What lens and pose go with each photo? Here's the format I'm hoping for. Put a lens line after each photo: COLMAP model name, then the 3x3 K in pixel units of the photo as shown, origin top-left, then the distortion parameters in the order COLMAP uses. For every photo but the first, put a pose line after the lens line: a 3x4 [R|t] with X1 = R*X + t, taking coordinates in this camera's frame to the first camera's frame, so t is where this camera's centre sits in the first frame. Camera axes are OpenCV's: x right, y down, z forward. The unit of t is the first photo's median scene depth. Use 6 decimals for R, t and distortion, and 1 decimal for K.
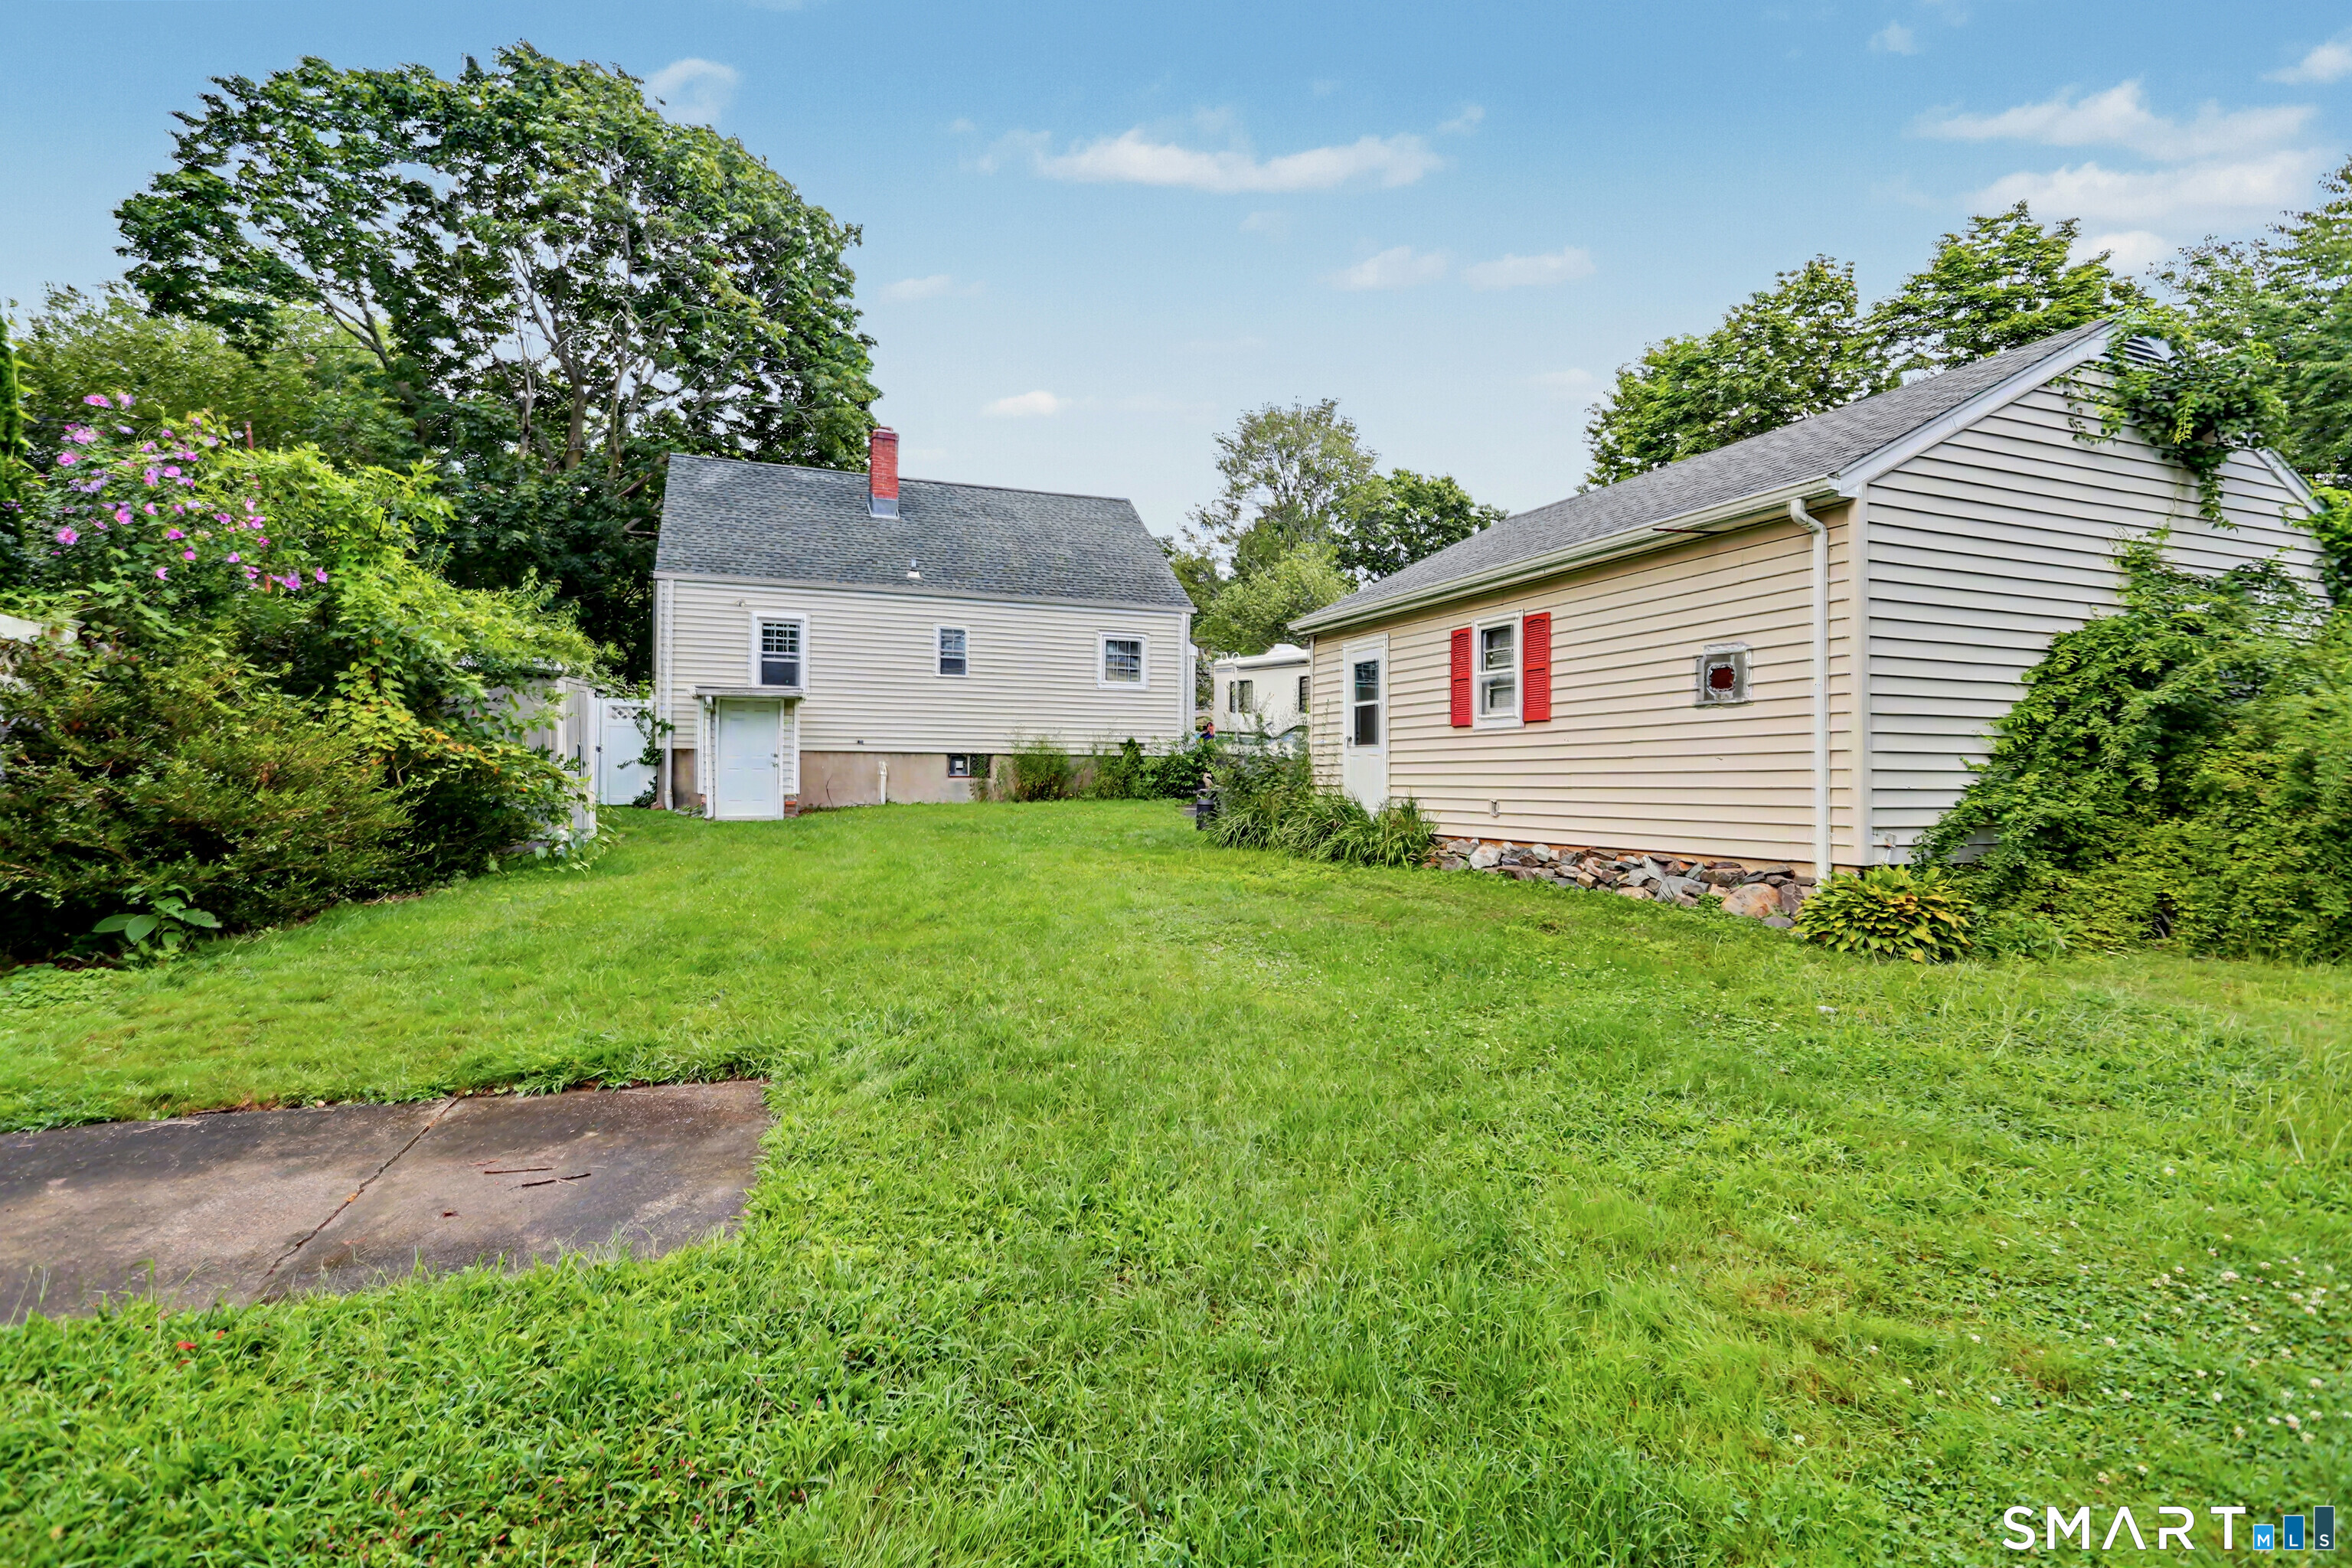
lens RADIAL K [[1121.0, 0, 1168.4], [0, 1121.0, 764.1], [0, 0, 1]] dist [-0.007996, 0.002842]
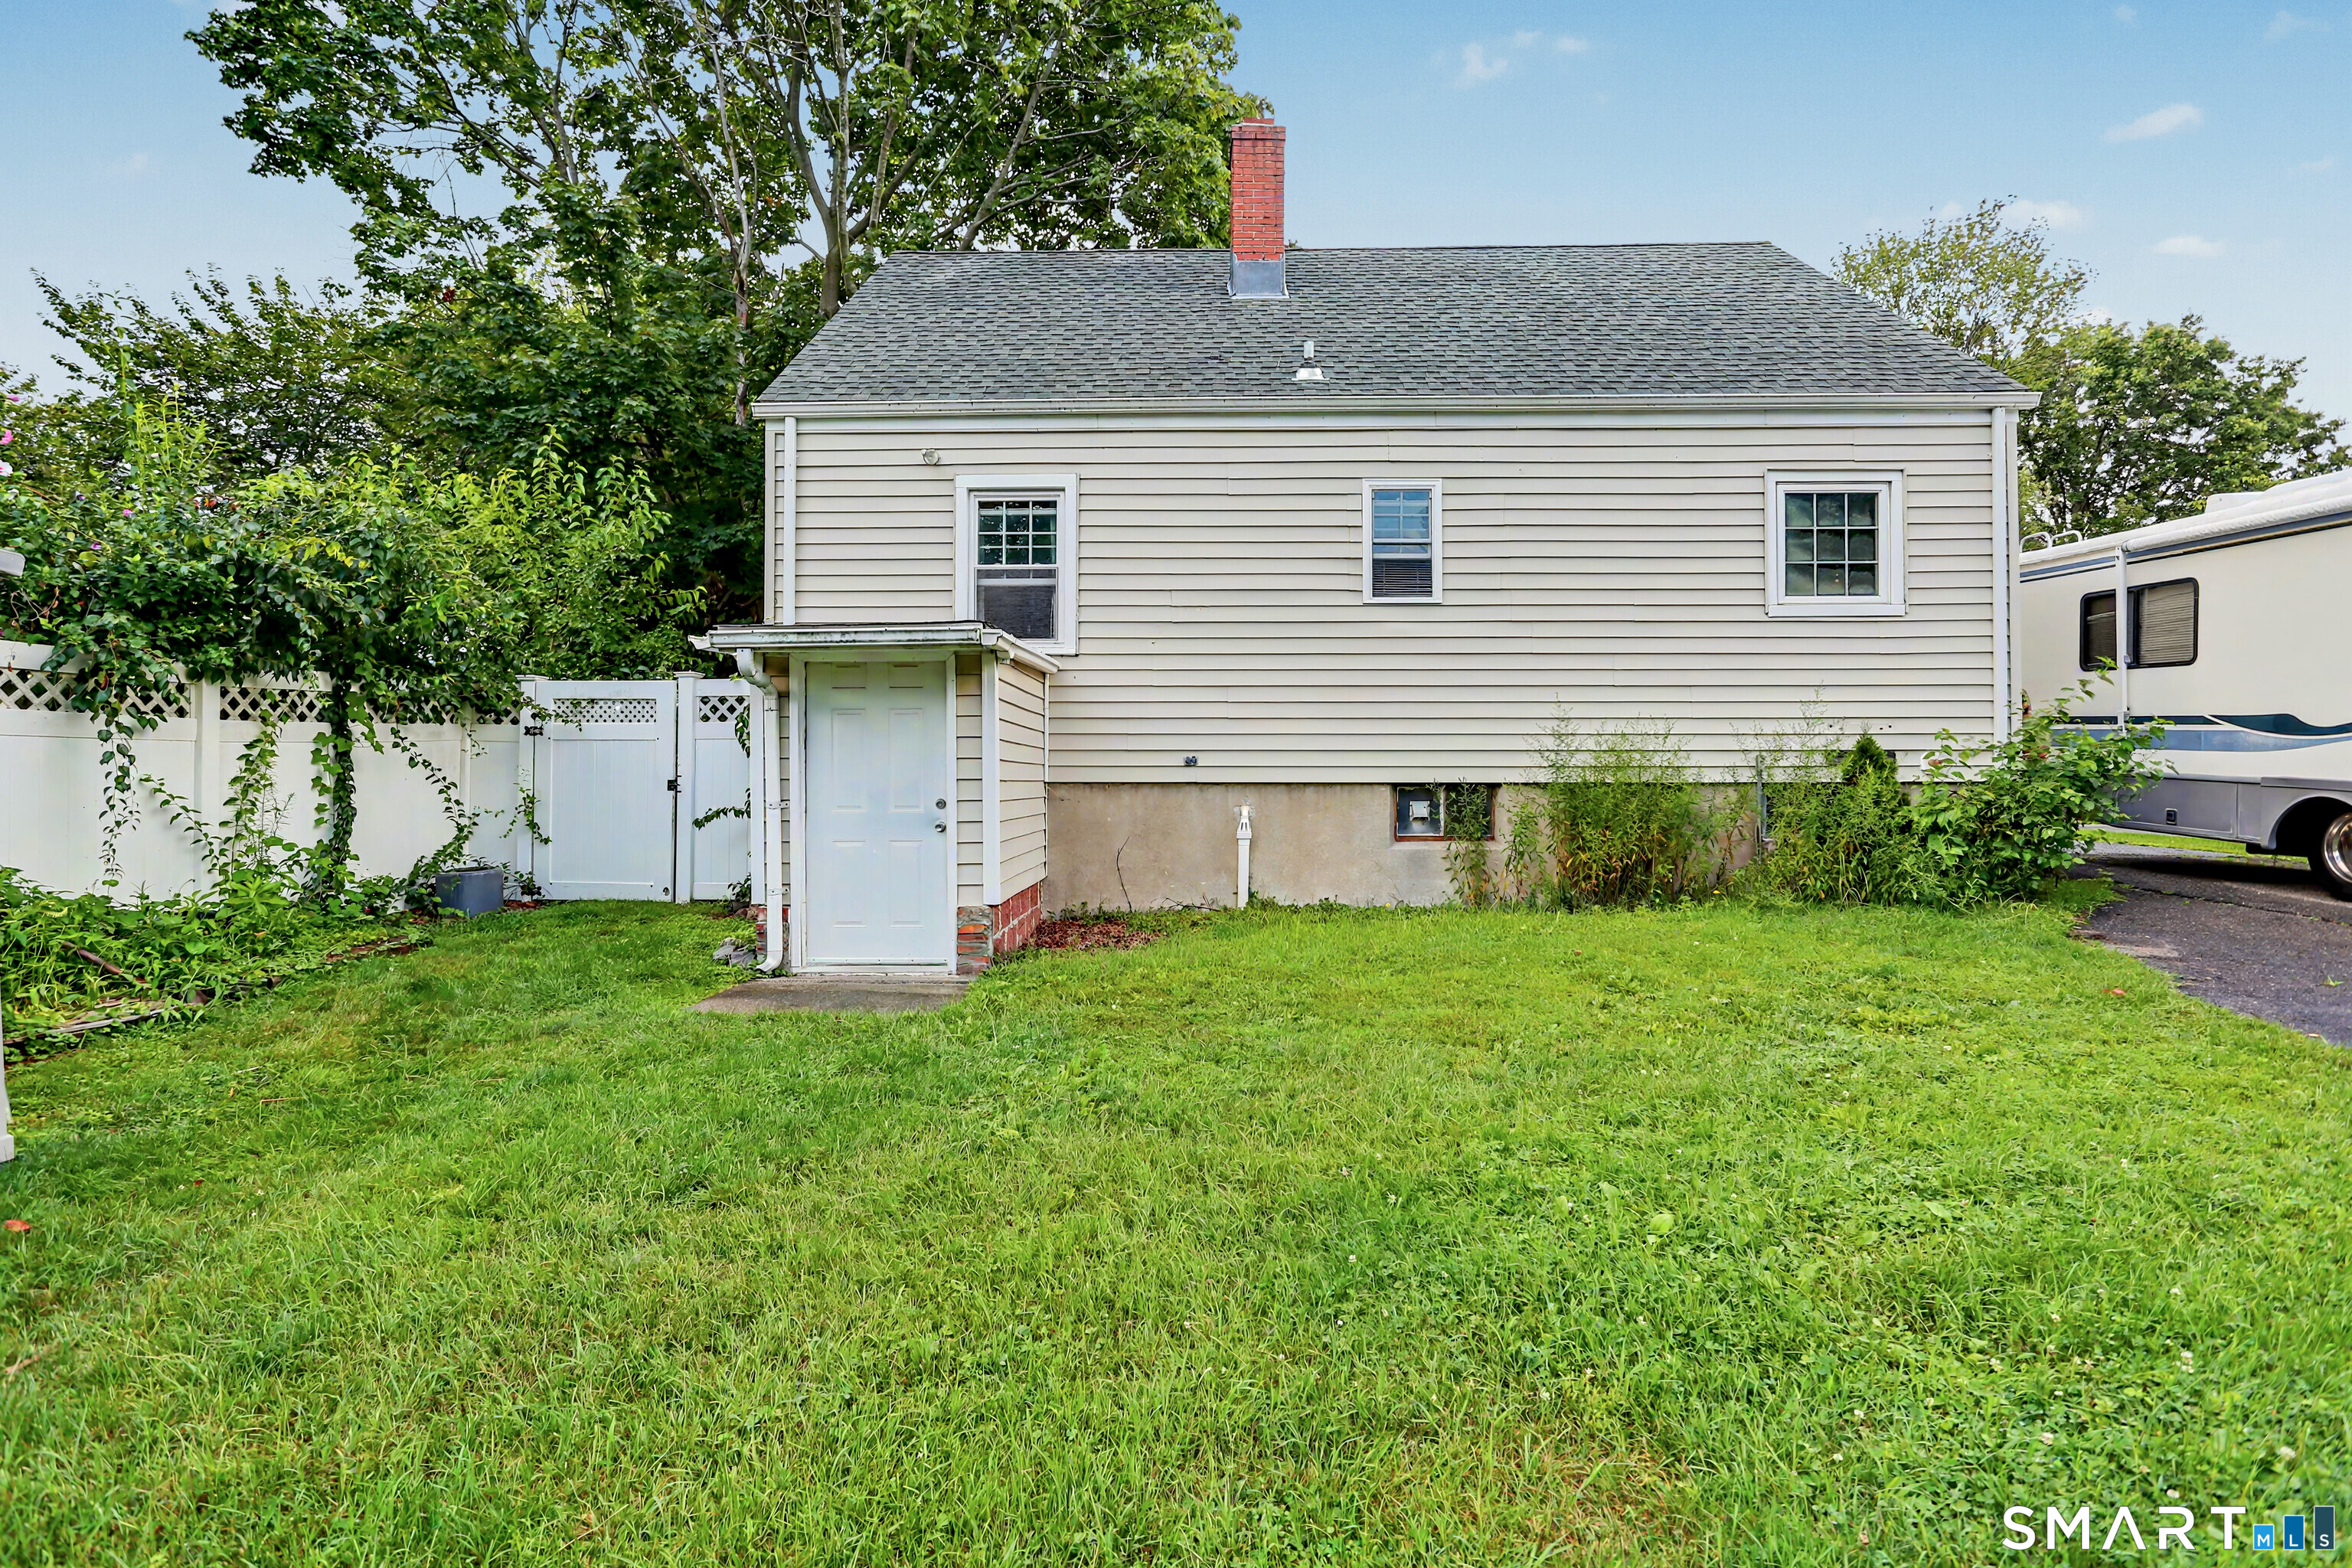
lens RADIAL K [[1121.0, 0, 1171.0], [0, 1121.0, 779.4], [0, 0, 1]] dist [-0.007996, 0.002842]
pose [[0.923679, -0.009284, -0.383055, -0.111535], [0.011485, 0.999928, 0.003458, -0.013792], [0.382995, -0.007594, 0.923719, 0.574567]]
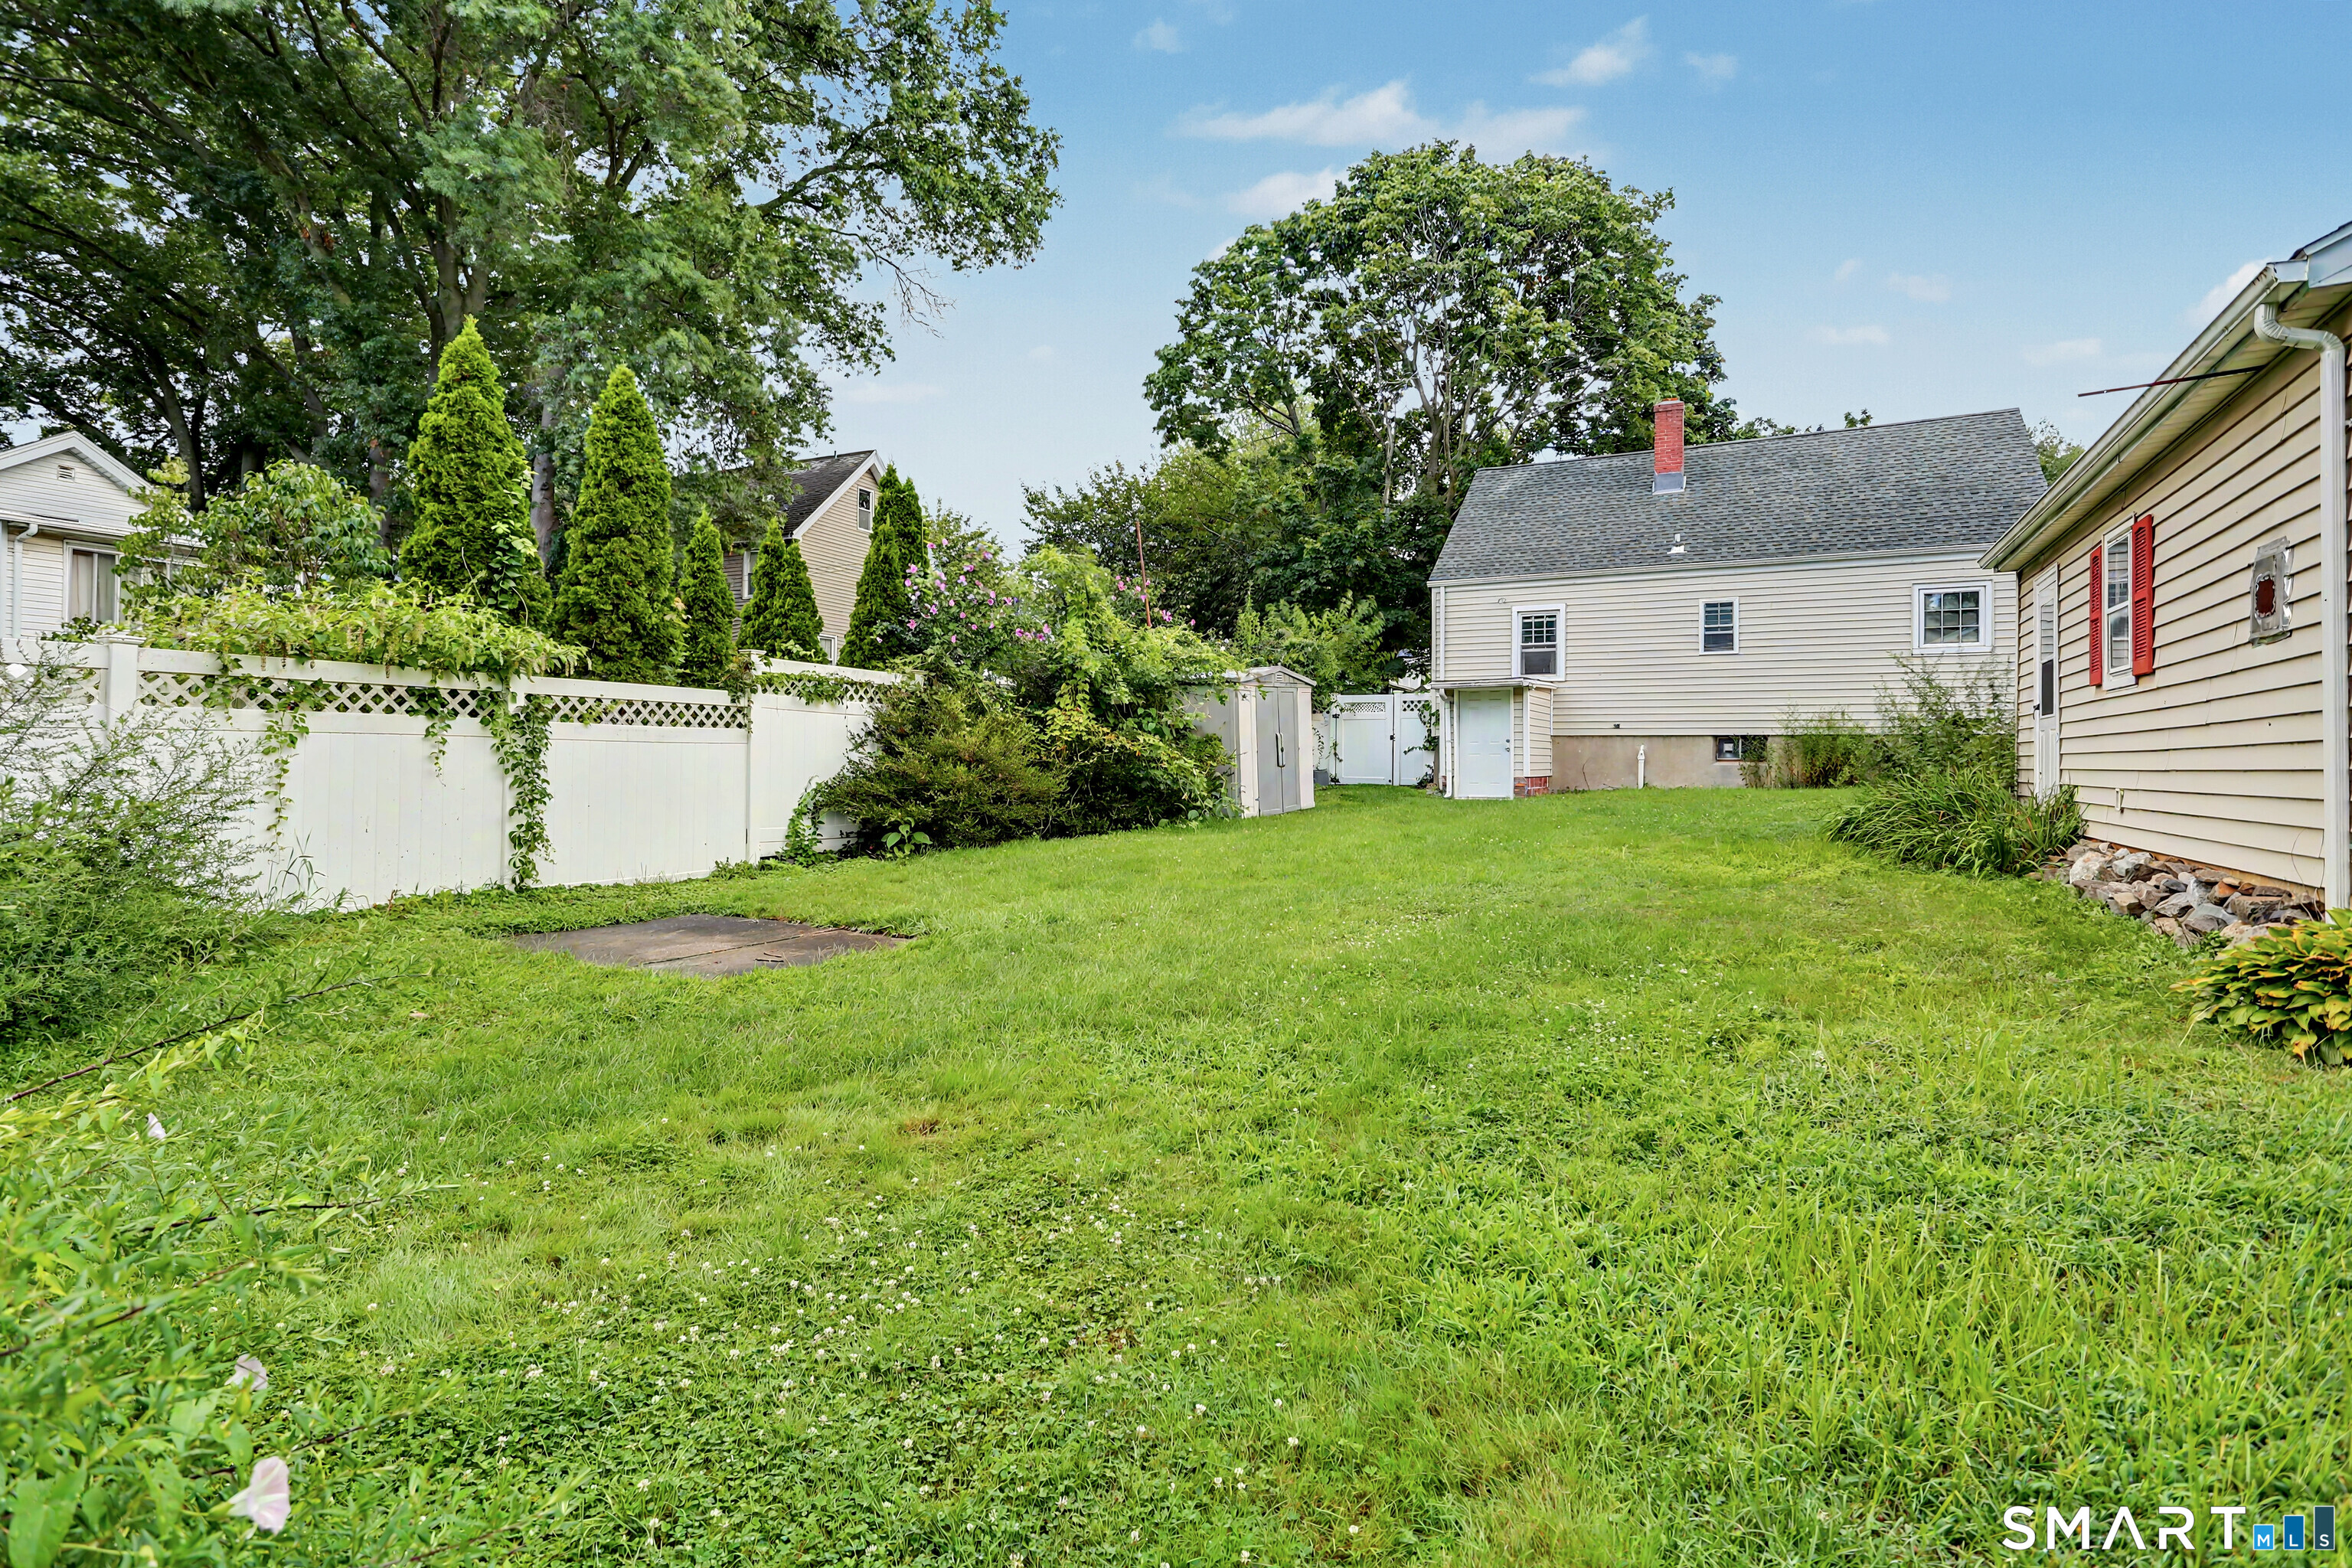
lens RADIAL K [[1121.0, 0, 1166.5], [0, 1121.0, 773.1], [0, 0, 1]] dist [-0.007996, 0.002842]
pose [[0.647423, 0.007417, -0.762095, 0.219367], [0.007450, 0.999843, 0.016059, 0.003181], [0.762095, -0.016075, 0.647266, 0.044398]]
